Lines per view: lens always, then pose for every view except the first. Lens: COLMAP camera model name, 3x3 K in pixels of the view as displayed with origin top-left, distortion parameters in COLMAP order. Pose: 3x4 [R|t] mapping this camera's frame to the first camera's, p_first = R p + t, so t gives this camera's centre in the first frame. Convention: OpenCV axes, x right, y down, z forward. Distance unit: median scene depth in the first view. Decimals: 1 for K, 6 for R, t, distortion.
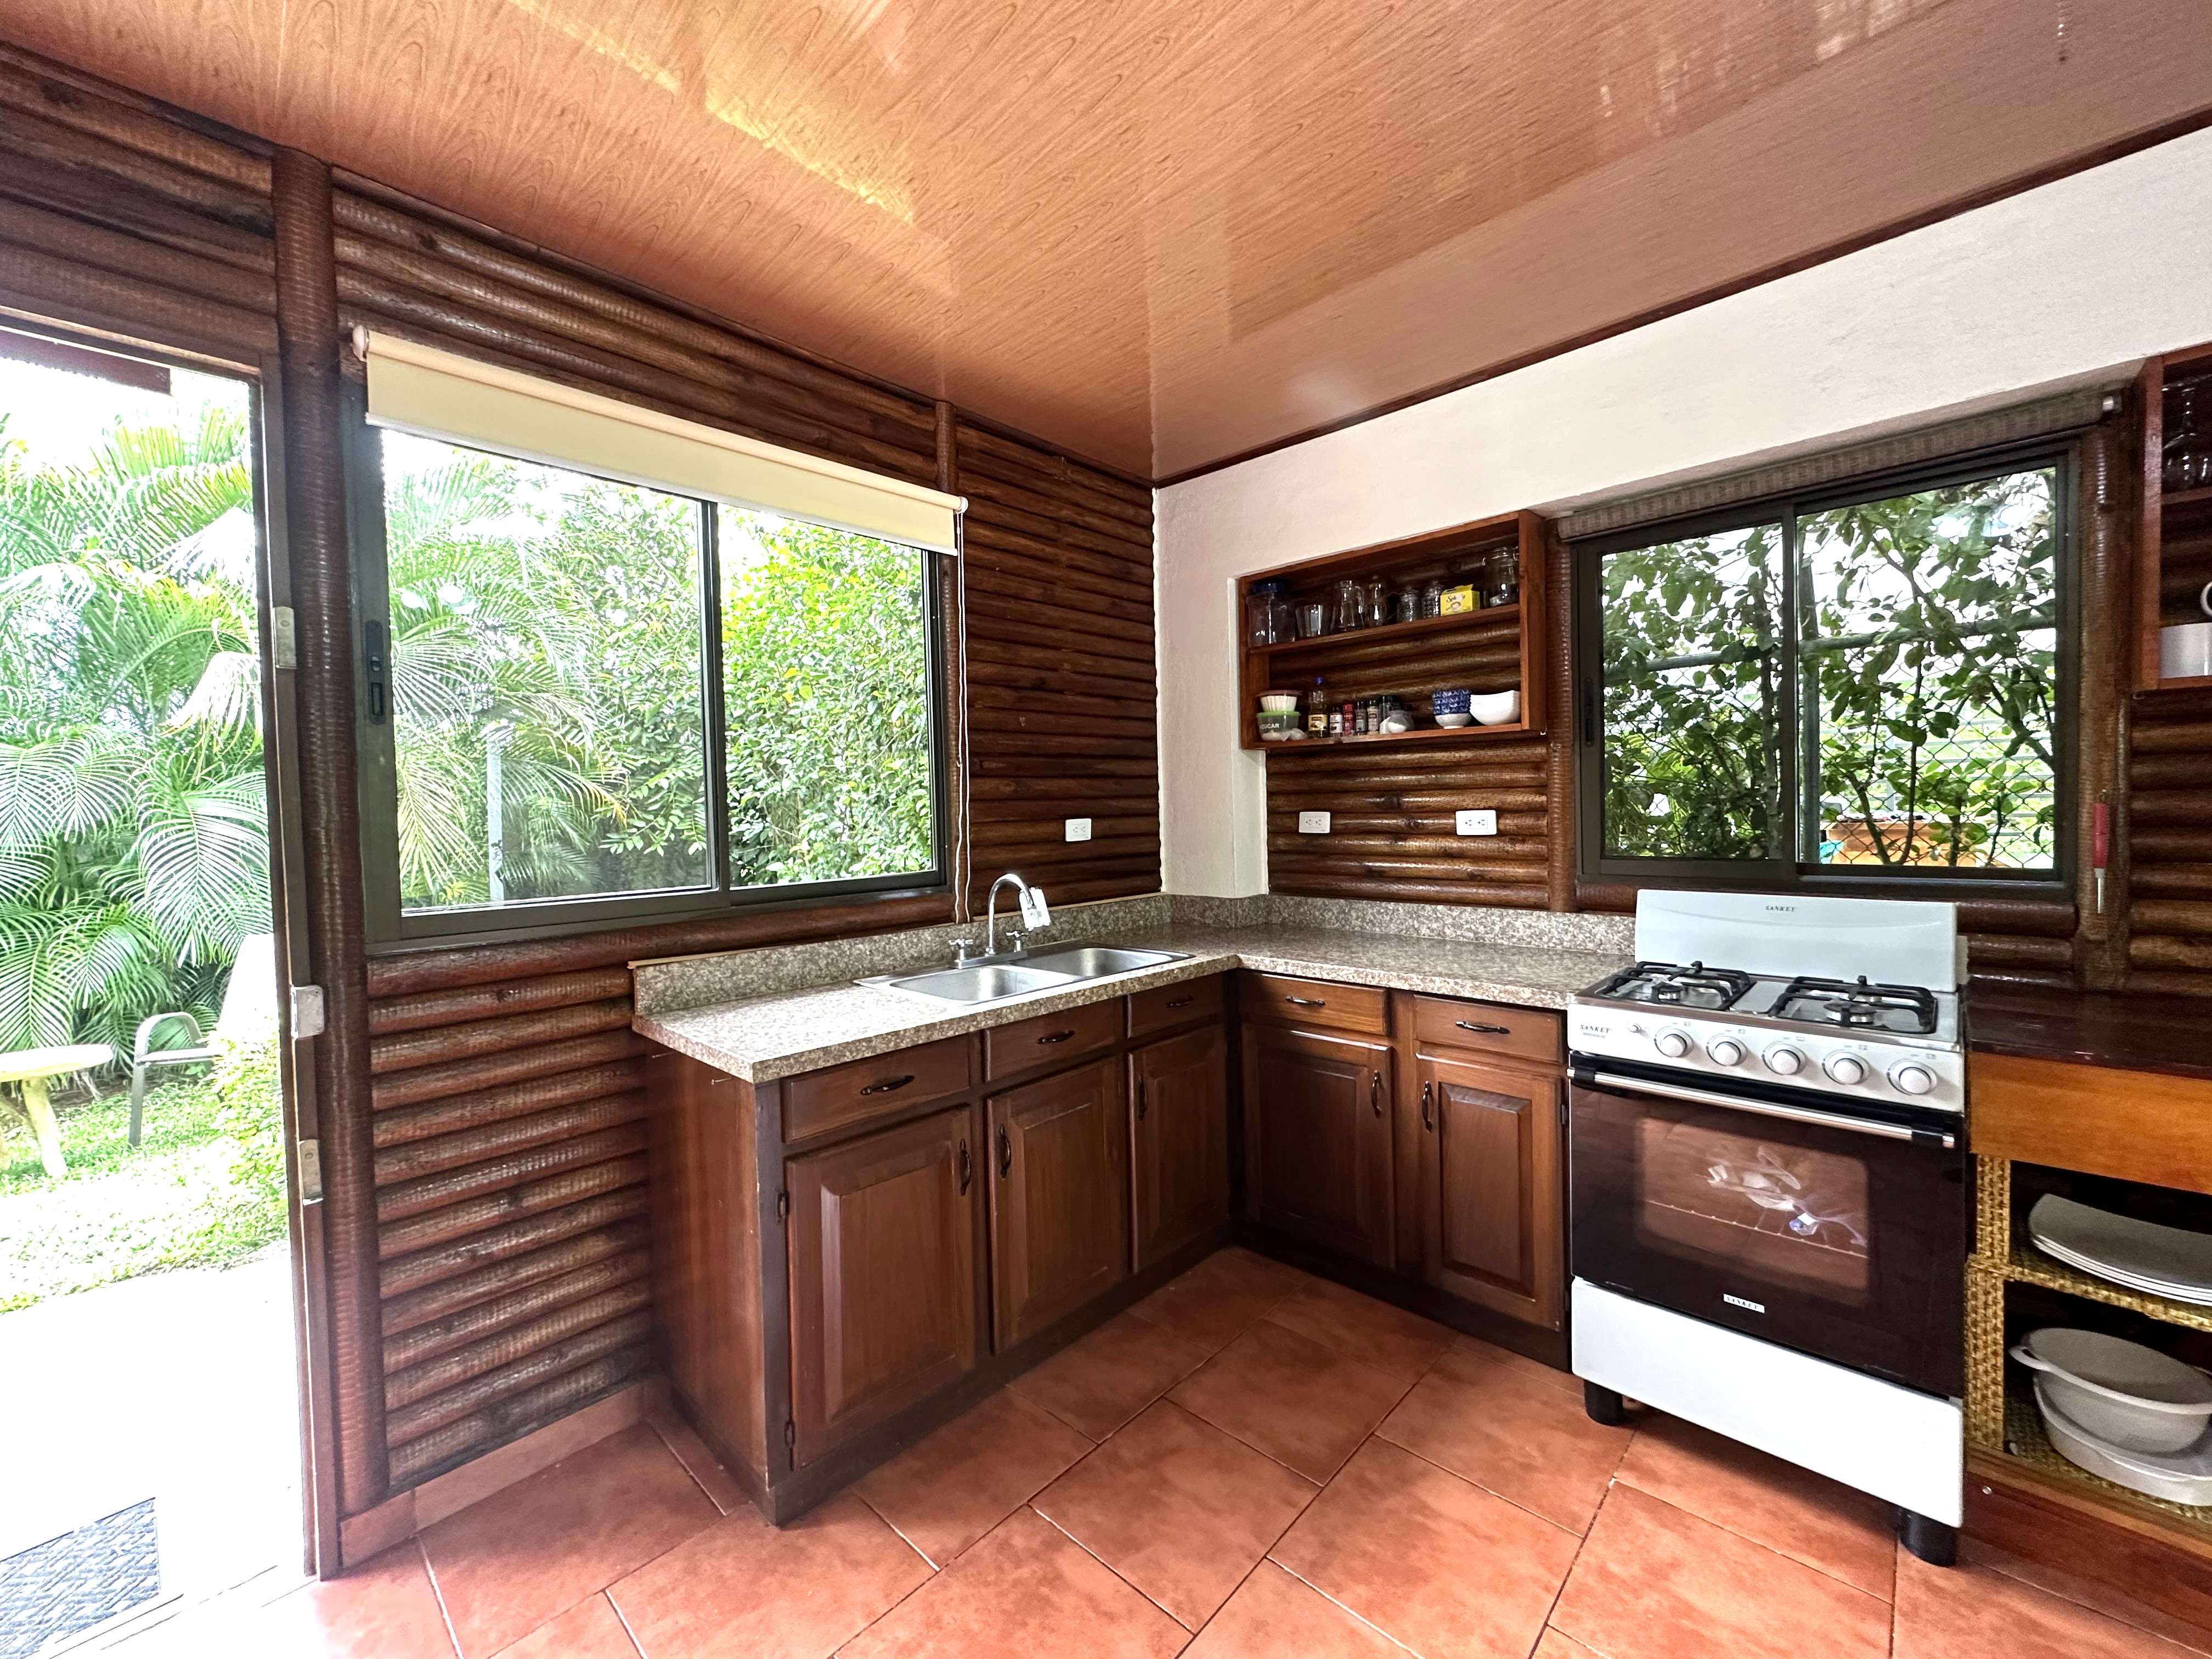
lens RADIAL K [[886.7, 0, 1101.7], [0, 886.7, 826.1], [0, 0, 1]] dist [-0.001782, 0.000478]
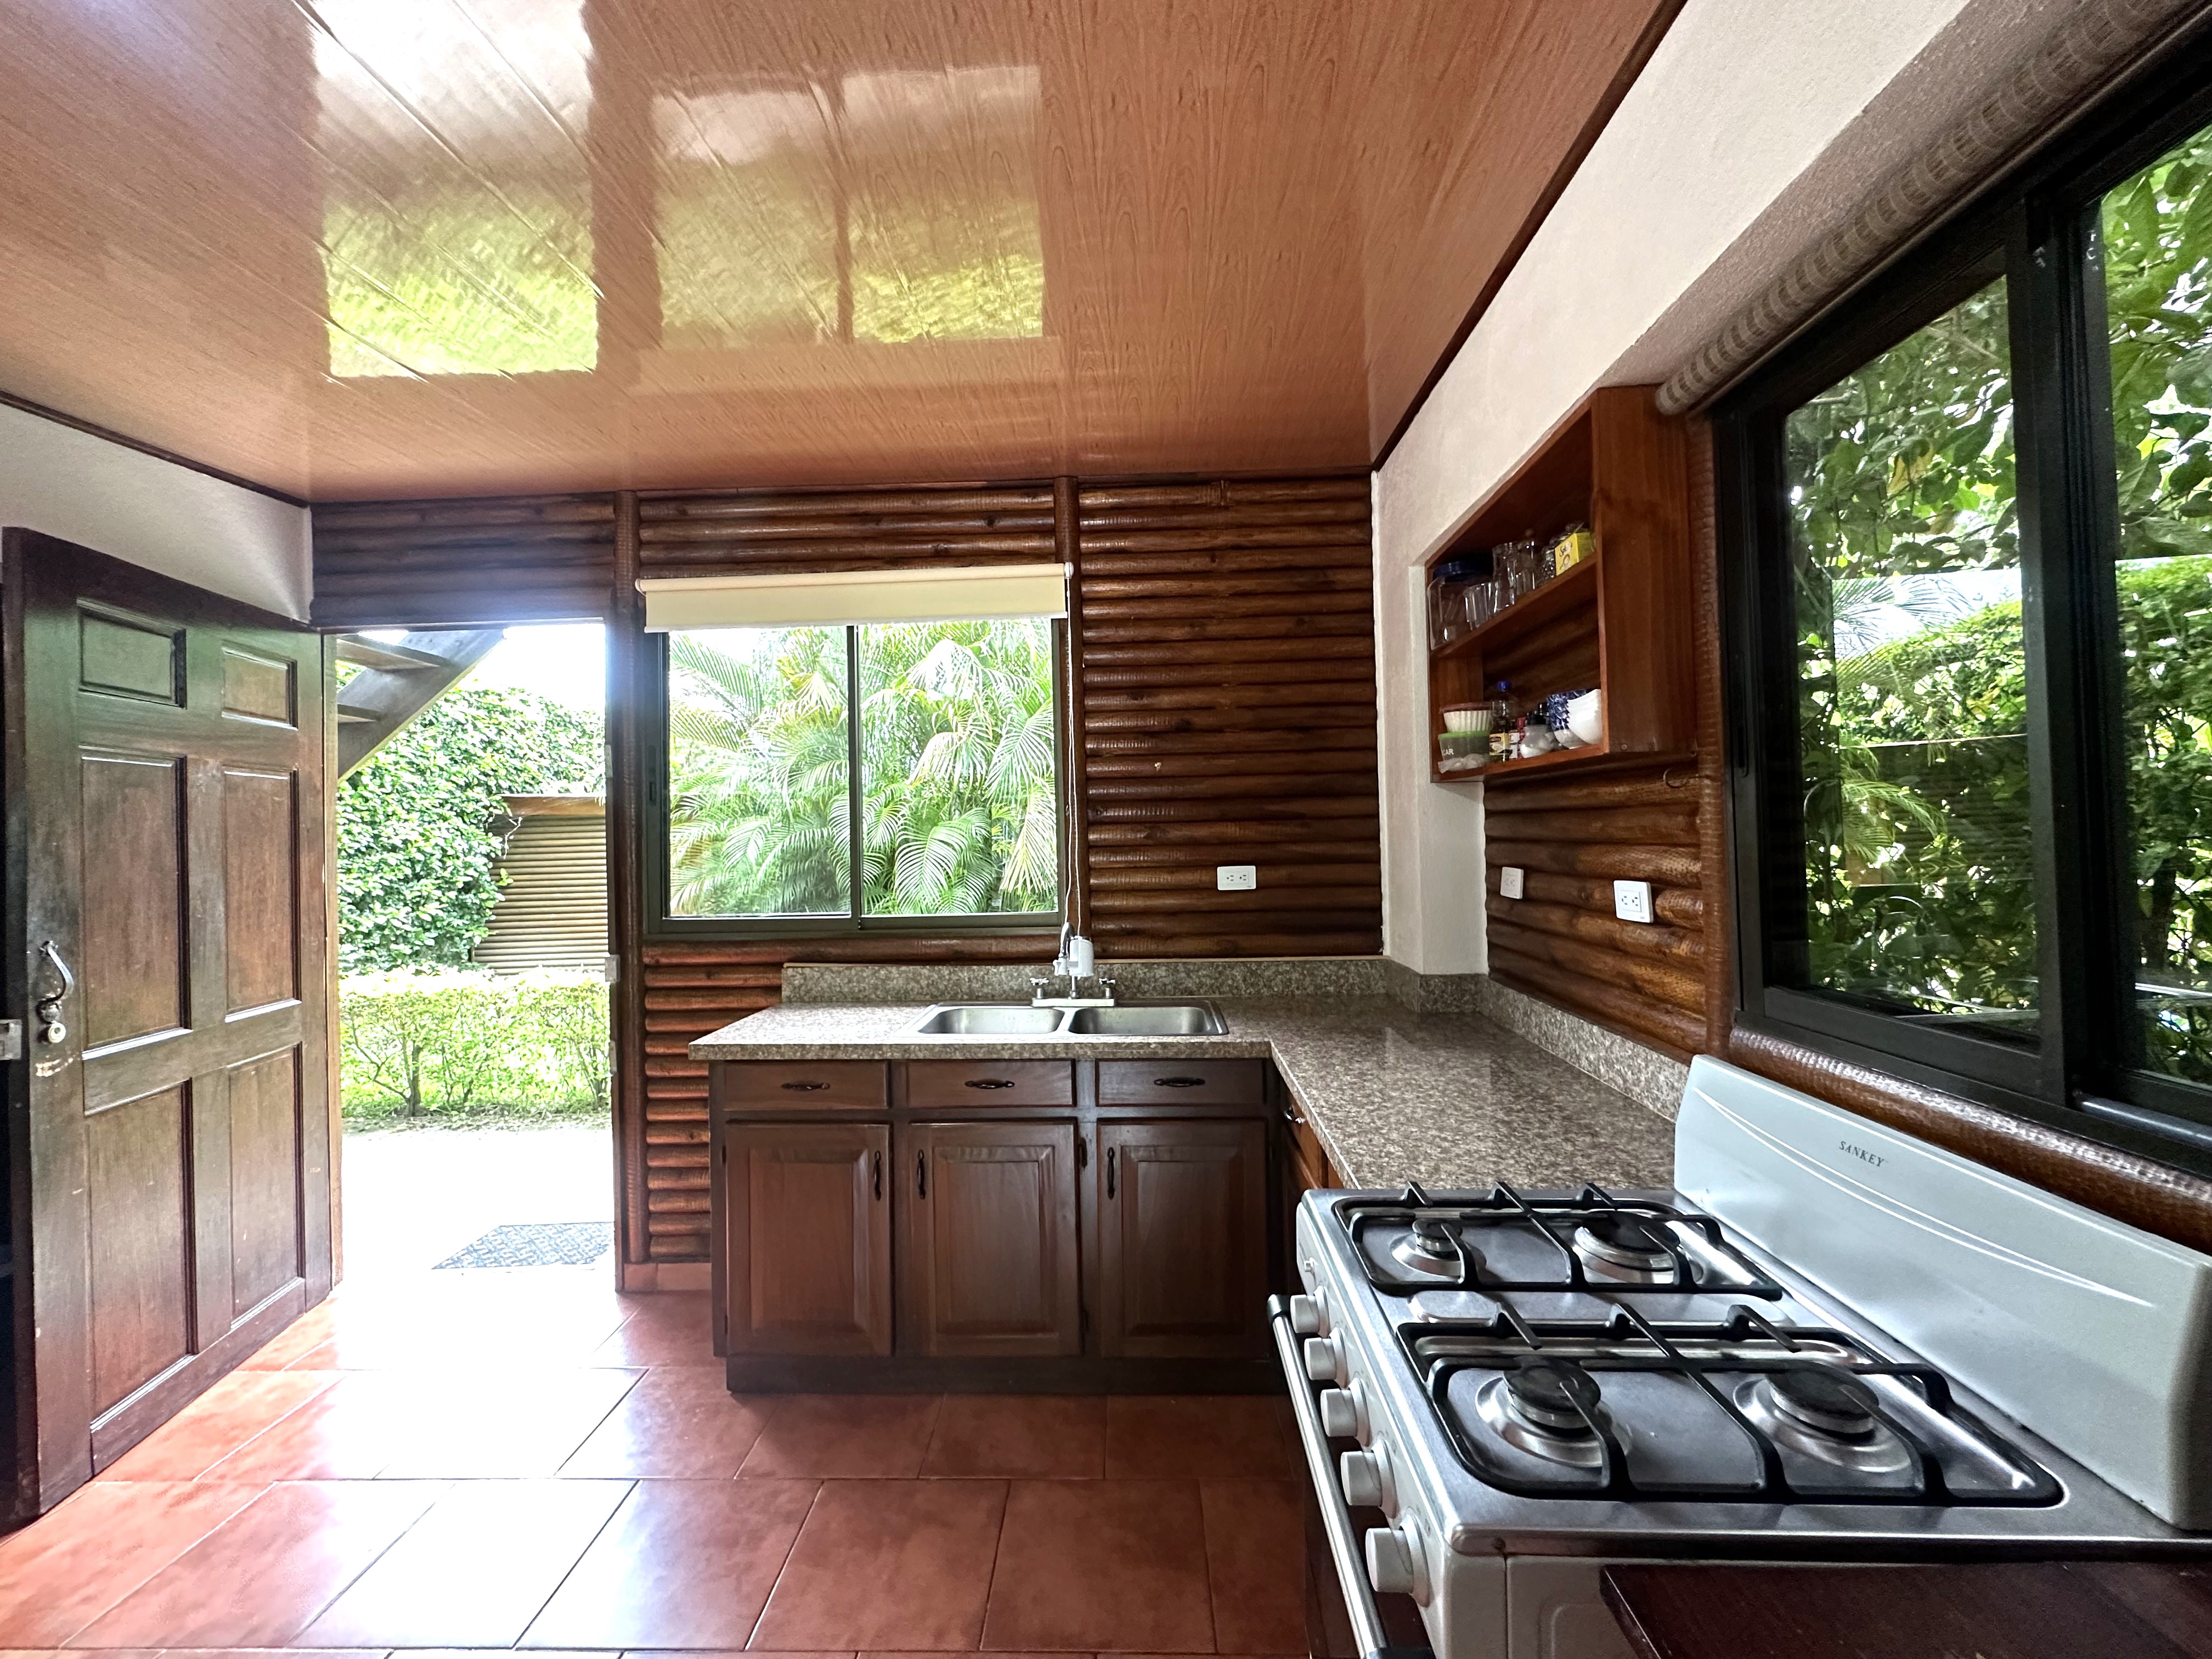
lens RADIAL K [[886.7, 0, 1102.8], [0, 886.7, 828.1], [0, 0, 1]] dist [-0.001782, 0.000478]
pose [[0.663937, 0.002876, -0.747783, 0.746040], [-0.012326, 0.999899, -0.007099, -0.051621], [0.747687, 0.013931, 0.663906, 0.372730]]
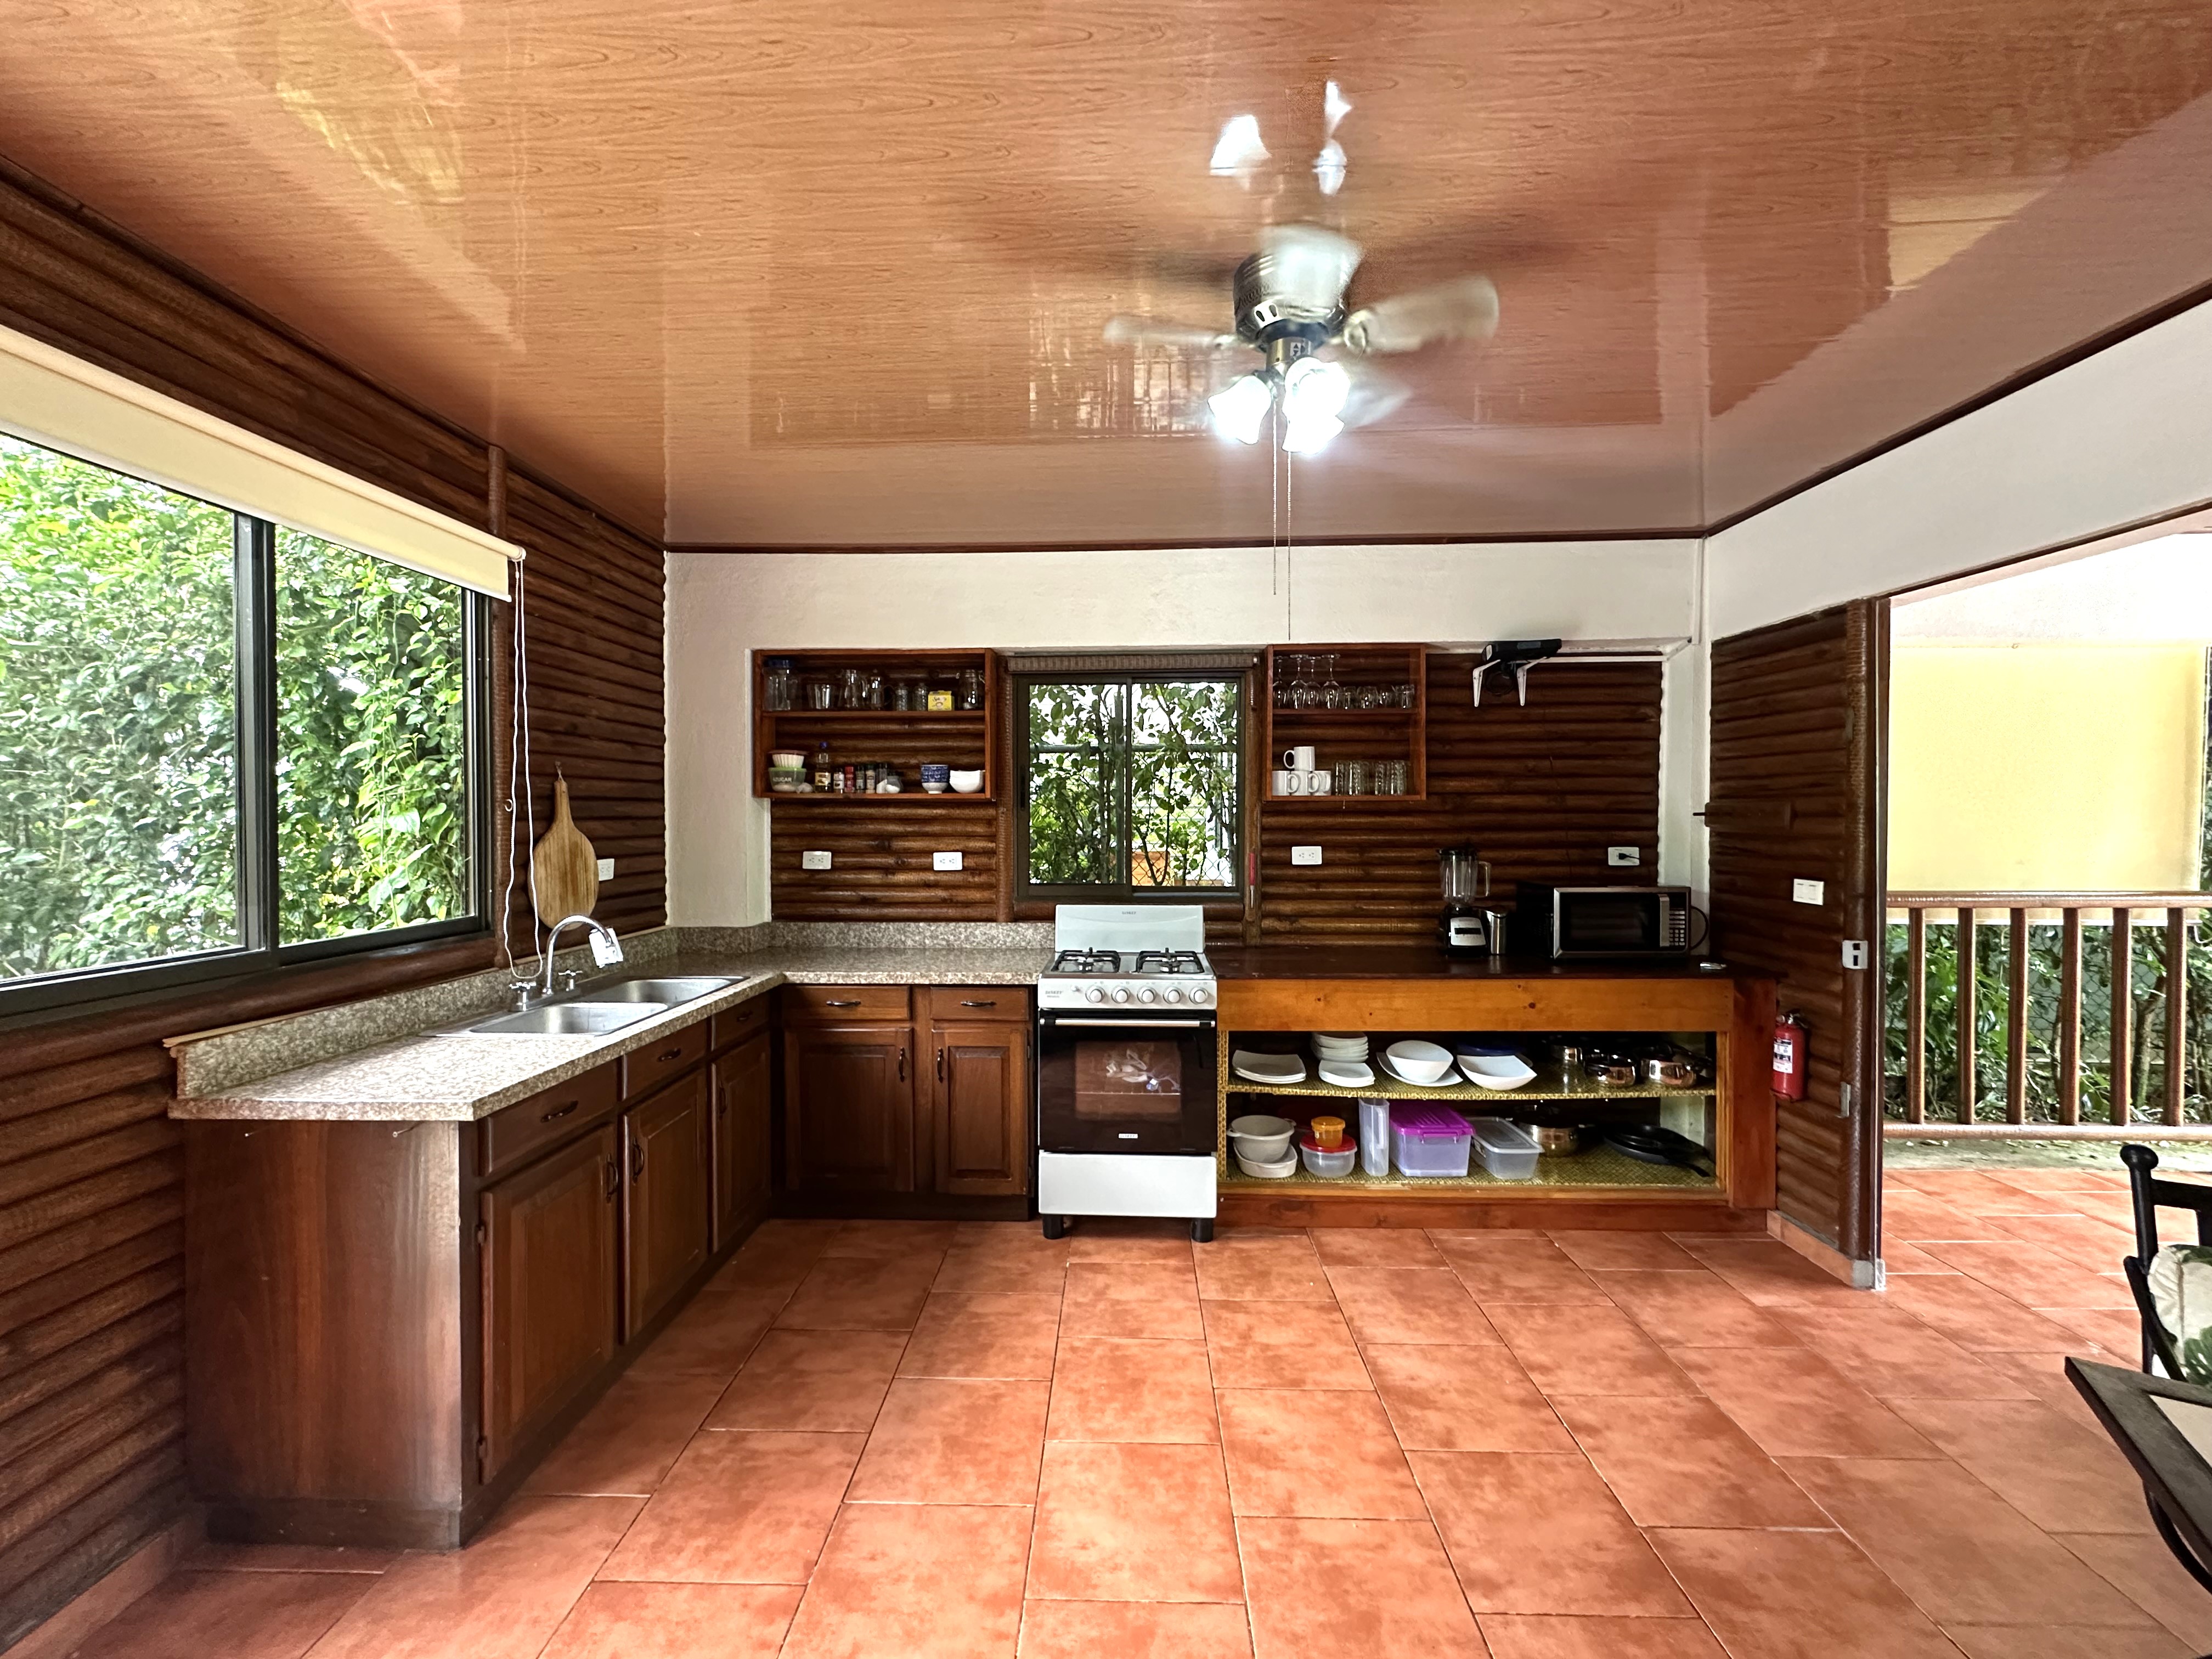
lens RADIAL K [[886.7, 0, 1103.2], [0, 886.7, 828.7], [0, 0, 1]] dist [-0.001782, 0.000478]
pose [[0.746008, 0.014629, 0.665777, -0.369130], [-0.001098, 0.999784, -0.020737, -0.030447], [-0.665936, 0.014739, 0.745863, -0.221474]]
